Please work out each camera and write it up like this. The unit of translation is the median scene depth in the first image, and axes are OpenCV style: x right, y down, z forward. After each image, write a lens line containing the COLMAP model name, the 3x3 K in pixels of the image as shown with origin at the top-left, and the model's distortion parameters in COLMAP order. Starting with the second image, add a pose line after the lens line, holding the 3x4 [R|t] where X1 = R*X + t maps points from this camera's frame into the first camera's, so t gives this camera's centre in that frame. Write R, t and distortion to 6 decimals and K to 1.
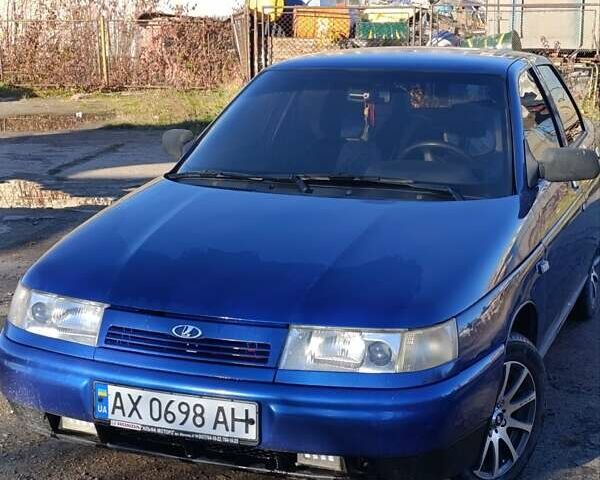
lens RADIAL K [[1140.2, 0, 300.0], [0, 1140.2, 240.0], [0, 0, 1]] dist [0.139363, -0.206176]
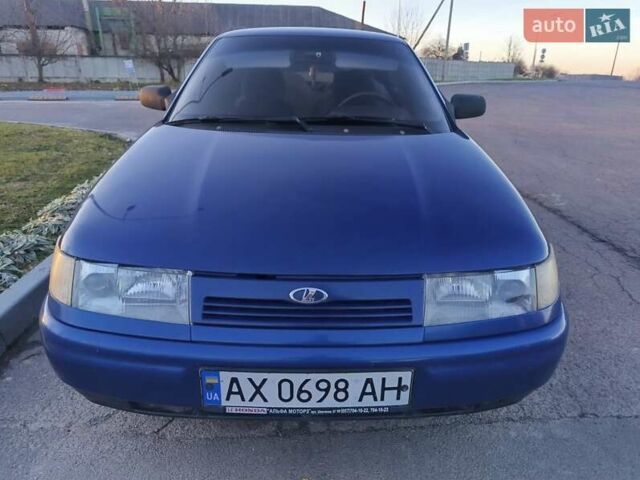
lens RADIAL K [[445.7, 0, 320.0], [0, 445.7, 240.0], [0, 0, 1]] dist [0.005896, -0.000778]
pose [[0.919968, -0.122923, 0.372223, -0.209061], [0.054534, 0.980461, 0.189006, -0.023099], [-0.388183, -0.153581, 0.908695, 0.694039]]
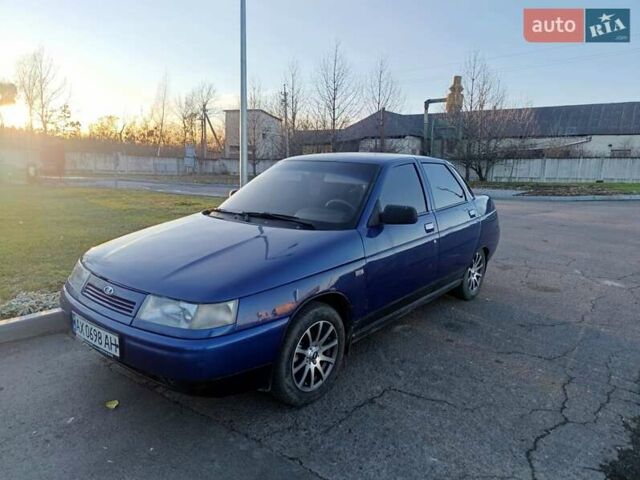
lens RADIAL K [[445.7, 0, 320.0], [0, 445.7, 240.0], [0, 0, 1]] dist [0.005896, -0.000778]
pose [[0.953030, 0.069617, -0.294766, 0.415580], [-0.074997, 0.997159, -0.006971, -0.017966], [0.293443, 0.028750, 0.955544, 0.423060]]
